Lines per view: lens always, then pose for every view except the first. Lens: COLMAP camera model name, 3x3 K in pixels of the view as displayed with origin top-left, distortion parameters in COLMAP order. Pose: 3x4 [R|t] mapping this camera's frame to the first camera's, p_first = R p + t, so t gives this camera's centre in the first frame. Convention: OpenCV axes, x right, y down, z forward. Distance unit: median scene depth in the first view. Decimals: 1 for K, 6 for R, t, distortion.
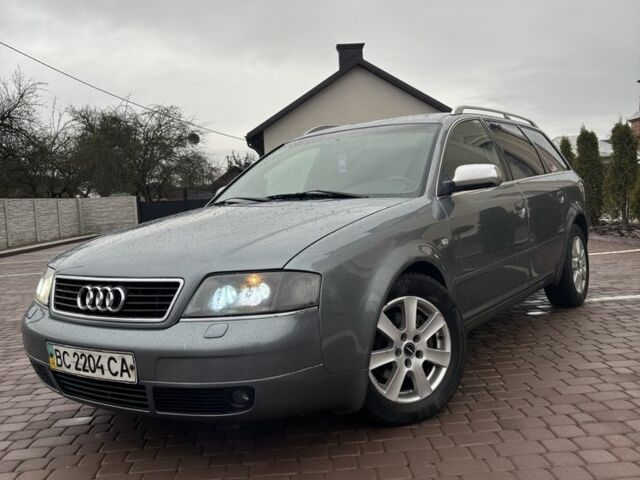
lens RADIAL K [[657.5, 0, 320.0], [0, 657.5, 240.0], [0, 0, 1]] dist [0.016419, 0.030586]
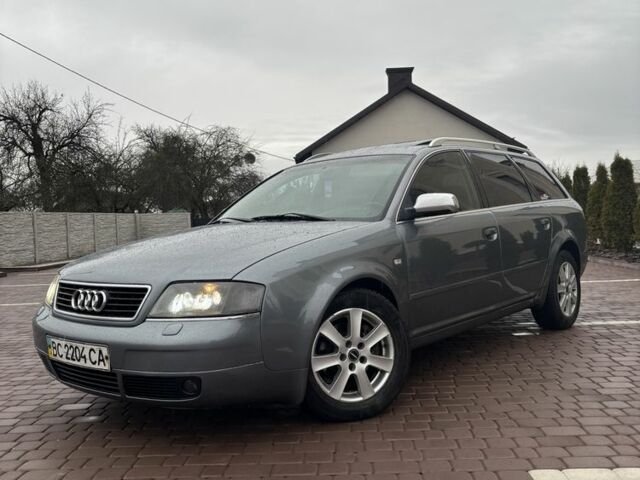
lens RADIAL K [[681.3, 0, 342.0], [0, 681.3, 252.7], [0, 0, 1]] dist [0.050575, -0.031609]
pose [[0.994638, 0.028581, -0.099386, 0.204496], [-0.029702, 0.999511, -0.009818, 0.001016], [0.099056, 0.012717, 0.995001, -0.161406]]
